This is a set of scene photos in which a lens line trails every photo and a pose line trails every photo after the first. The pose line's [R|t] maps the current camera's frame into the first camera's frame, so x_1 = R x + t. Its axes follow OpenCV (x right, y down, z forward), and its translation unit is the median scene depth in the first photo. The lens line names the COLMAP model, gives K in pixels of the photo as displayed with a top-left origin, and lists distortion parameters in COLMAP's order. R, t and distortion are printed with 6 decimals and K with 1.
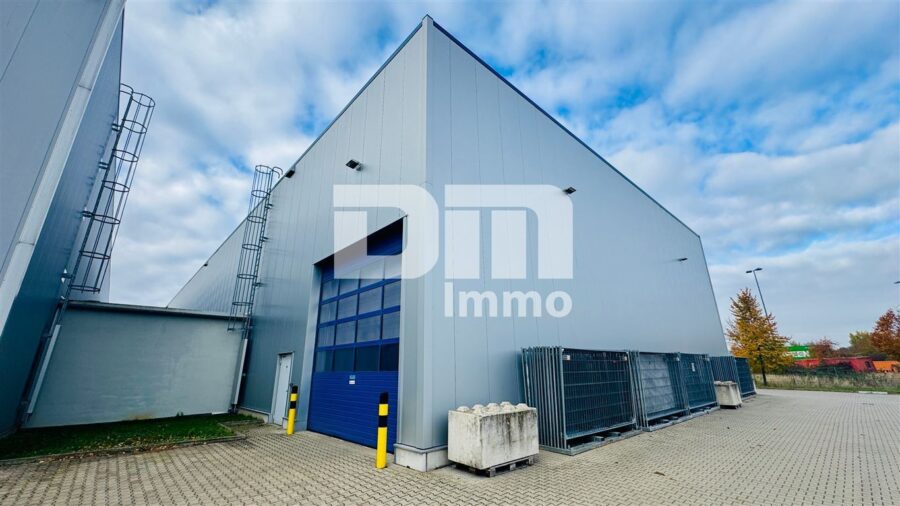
lens RADIAL K [[355.6, 0, 450.0], [0, 355.6, 253.0], [0, 0, 1]] dist [-0.007320, 0.000102]
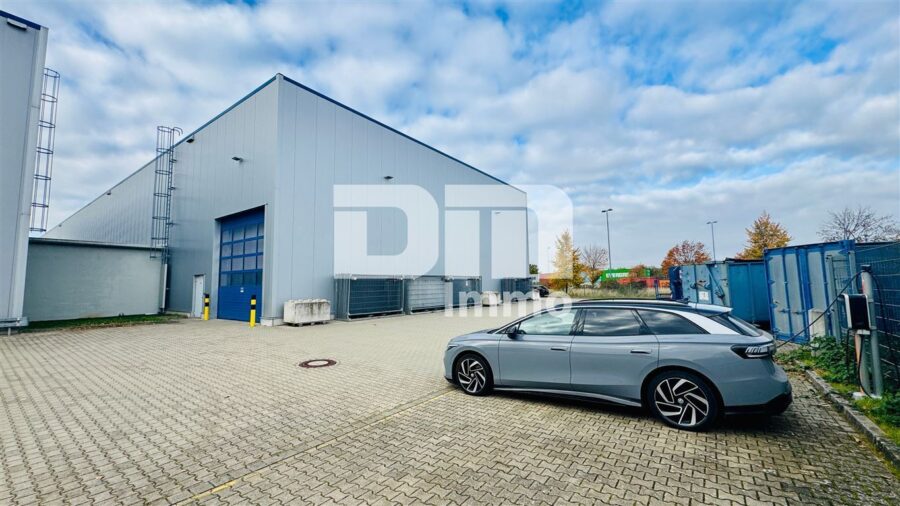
lens RADIAL K [[382.2, 0, 445.9], [0, 382.2, 250.0], [0, 0, 1]] dist [0.001721, 0.000028]
pose [[0.986143, 0.017304, 0.164994, 0.232630], [-0.052824, 0.975534, 0.213410, -0.170382], [-0.157264, -0.219168, 0.962930, -0.544357]]
